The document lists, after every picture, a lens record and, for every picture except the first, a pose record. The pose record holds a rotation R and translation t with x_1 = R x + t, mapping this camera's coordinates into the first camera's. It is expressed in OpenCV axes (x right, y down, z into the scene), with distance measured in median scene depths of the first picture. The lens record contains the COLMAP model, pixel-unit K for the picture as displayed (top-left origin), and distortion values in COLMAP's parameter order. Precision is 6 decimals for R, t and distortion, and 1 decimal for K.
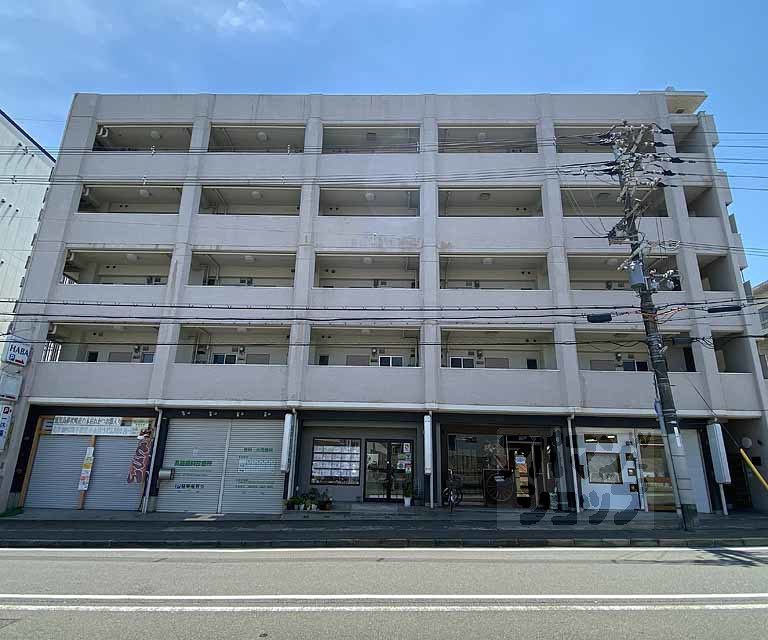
lens RADIAL K [[470.7, 0, 384.0], [0, 470.7, 320.0], [0, 0, 1]] dist [0.053544, -0.045551]
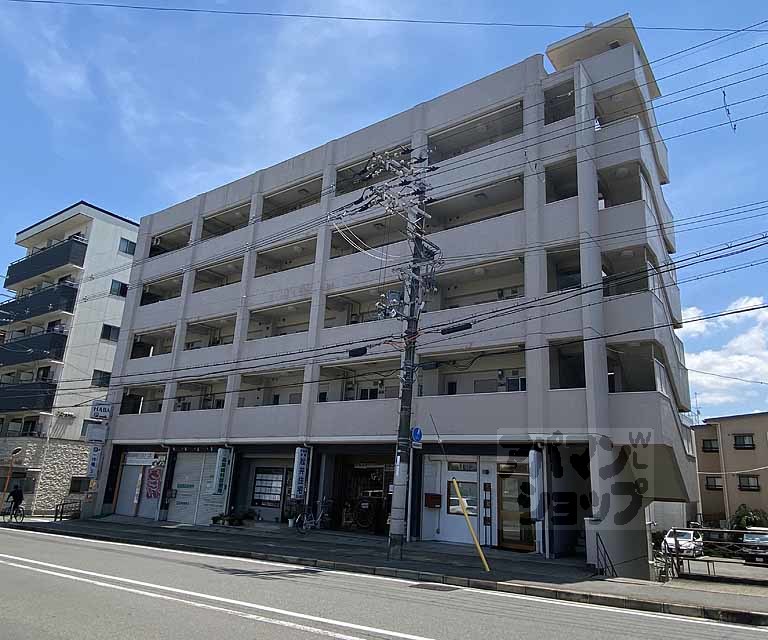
lens RADIAL K [[586.1, 0, 384.3], [0, 586.1, 332.1], [0, 0, 1]] dist [0.060727, -0.003168]
pose [[0.813257, -0.129548, -0.567301, 1.017110], [0.130156, 0.990700, -0.039650, 0.012026], [0.567162, -0.041592, 0.822555, -0.027387]]
